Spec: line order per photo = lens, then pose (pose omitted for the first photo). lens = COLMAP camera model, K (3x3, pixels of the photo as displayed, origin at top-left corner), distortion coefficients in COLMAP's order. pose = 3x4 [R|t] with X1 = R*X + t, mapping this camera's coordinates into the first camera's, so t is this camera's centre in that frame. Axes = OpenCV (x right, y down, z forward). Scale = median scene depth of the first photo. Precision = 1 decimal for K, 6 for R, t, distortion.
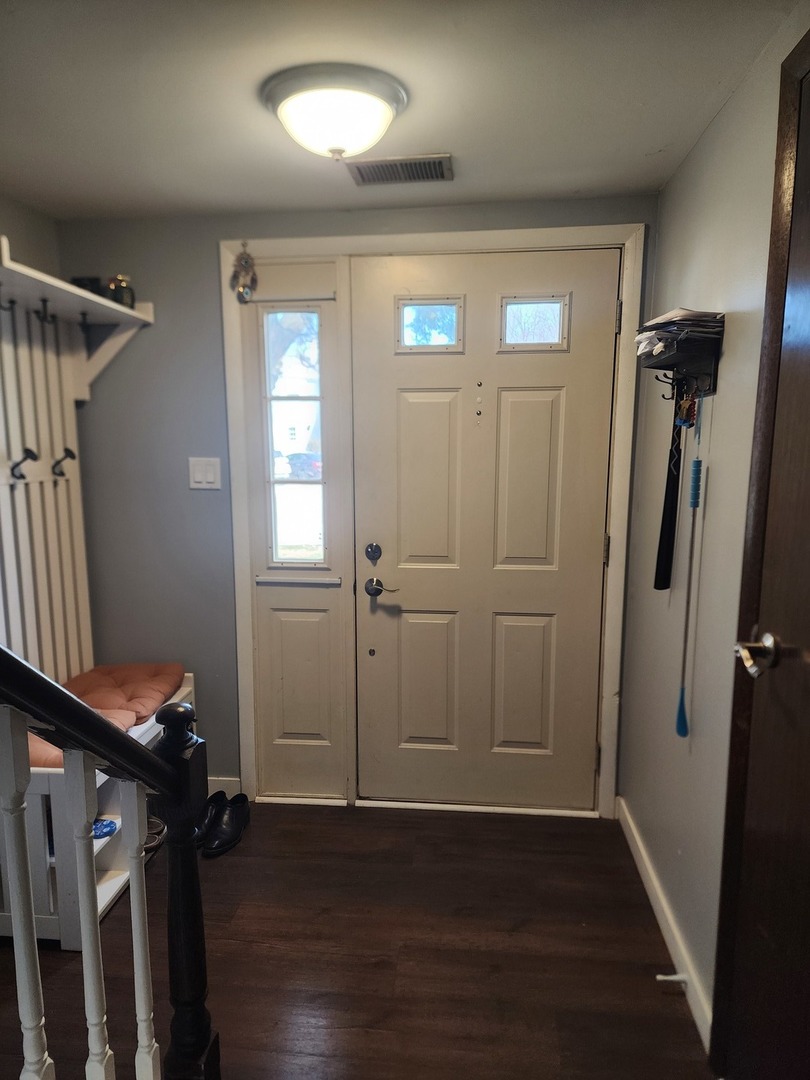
lens RADIAL K [[723.9, 0, 400.3], [0, 723.9, 563.2], [0, 0, 1]] dist [0.104121, -0.085798]
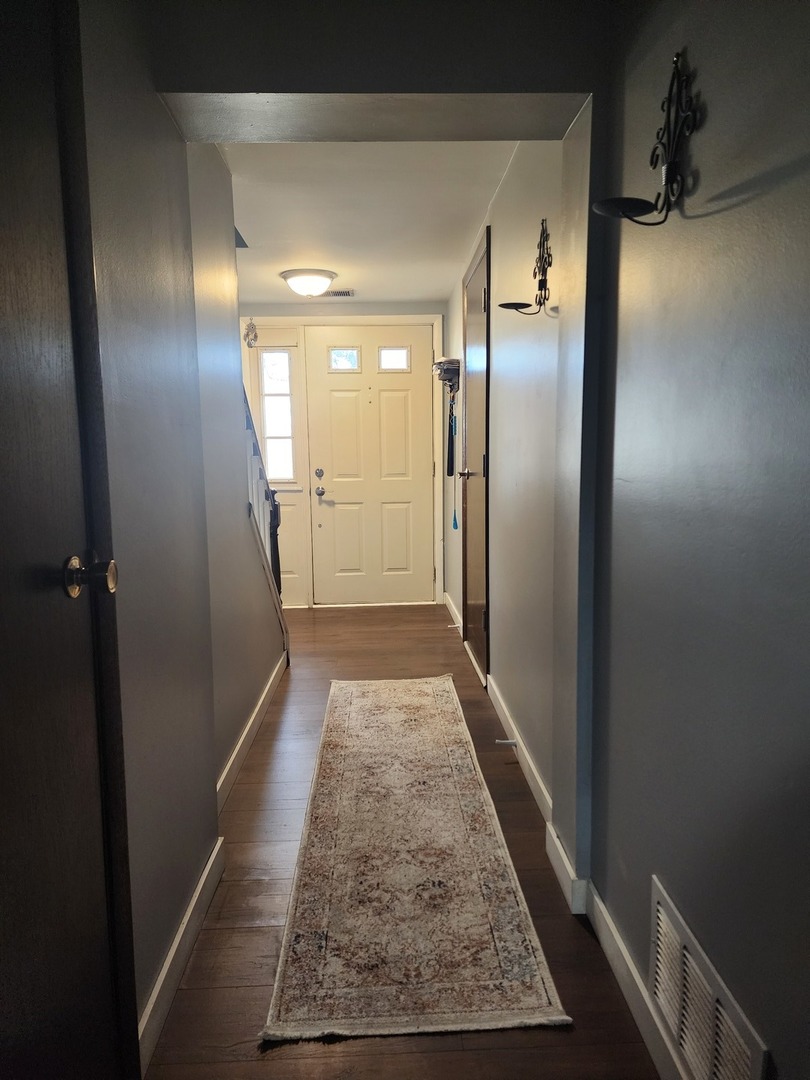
lens RADIAL K [[723.9, 0, 400.3], [0, 723.9, 563.2], [0, 0, 1]] dist [0.104121, -0.085798]
pose [[0.990681, -0.030624, 0.132714, -0.091960], [0.033800, 0.999192, -0.021738, 0.290175], [-0.131941, 0.026022, 0.990916, -1.013832]]
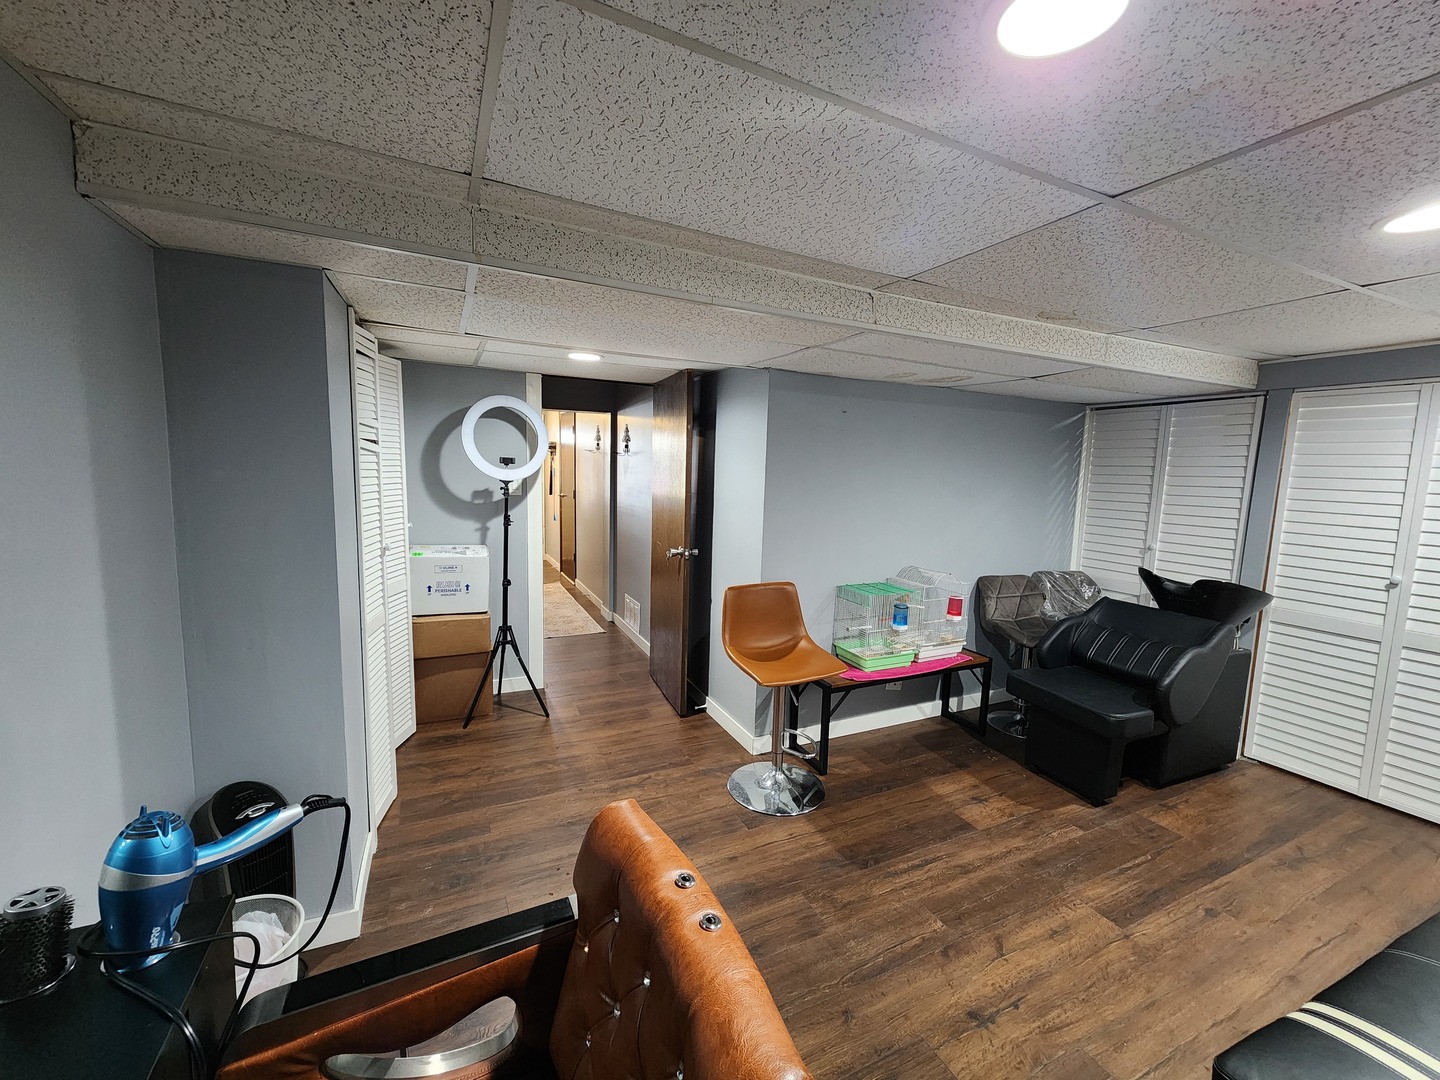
lens RADIAL K [[594.8, 0, 720.0], [0, 594.8, 540.0], [0, 0, 1]] dist [0.001277, -0.000218]
pose [[0.856844, -0.033632, 0.514477, -0.568988], [0.054824, 0.998156, -0.026055, 0.395401], [-0.512652, 0.050531, 0.857108, -2.315777]]
